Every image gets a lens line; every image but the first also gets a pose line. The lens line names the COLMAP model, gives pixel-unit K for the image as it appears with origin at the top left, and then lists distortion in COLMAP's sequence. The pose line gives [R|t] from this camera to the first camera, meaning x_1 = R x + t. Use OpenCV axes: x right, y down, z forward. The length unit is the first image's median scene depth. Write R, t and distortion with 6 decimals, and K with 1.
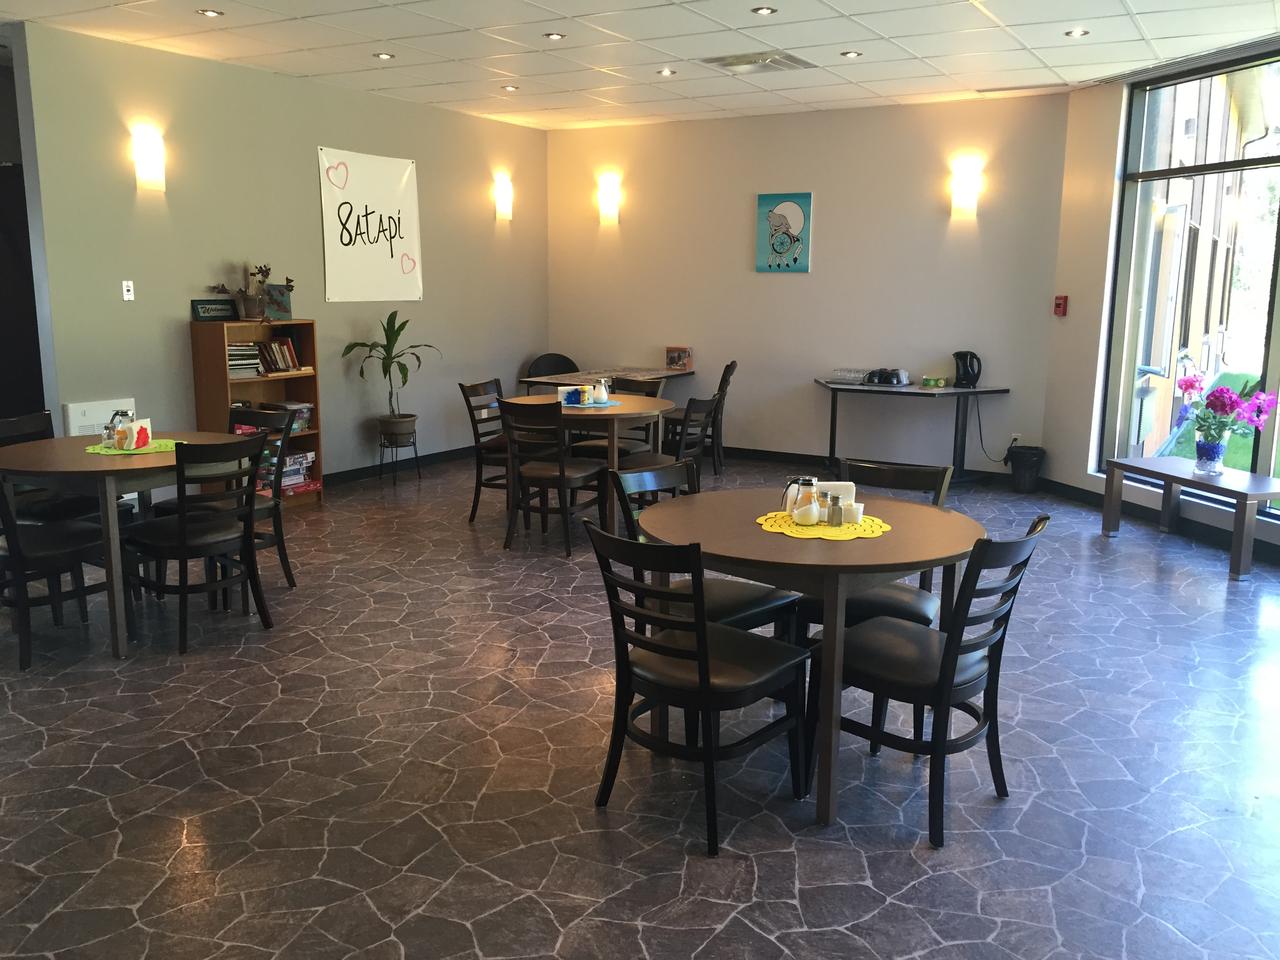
lens RADIAL K [[1097.1, 0, 643.2], [0, 1097.1, 469.0], [0, 0, 1]] dist [0.070961, -0.091049]
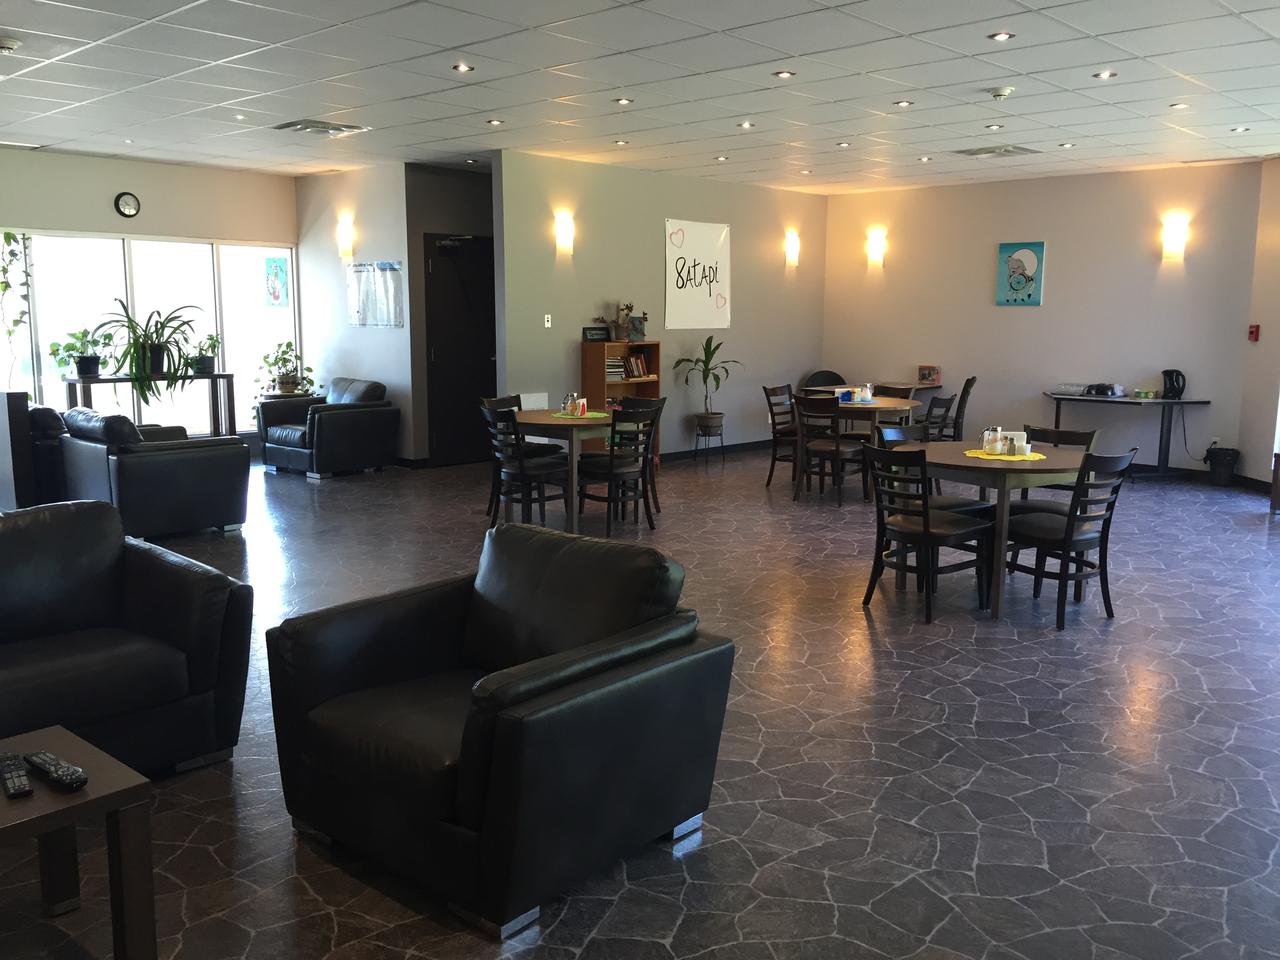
lens RADIAL K [[1097.1, 0, 643.2], [0, 1097.1, 469.0], [0, 0, 1]] dist [0.070961, -0.091049]
pose [[0.973712, 0.031982, -0.225525, 0.002719], [-0.038466, 0.998962, -0.024412, 0.062848], [0.224510, 0.032446, 0.973931, -0.366625]]
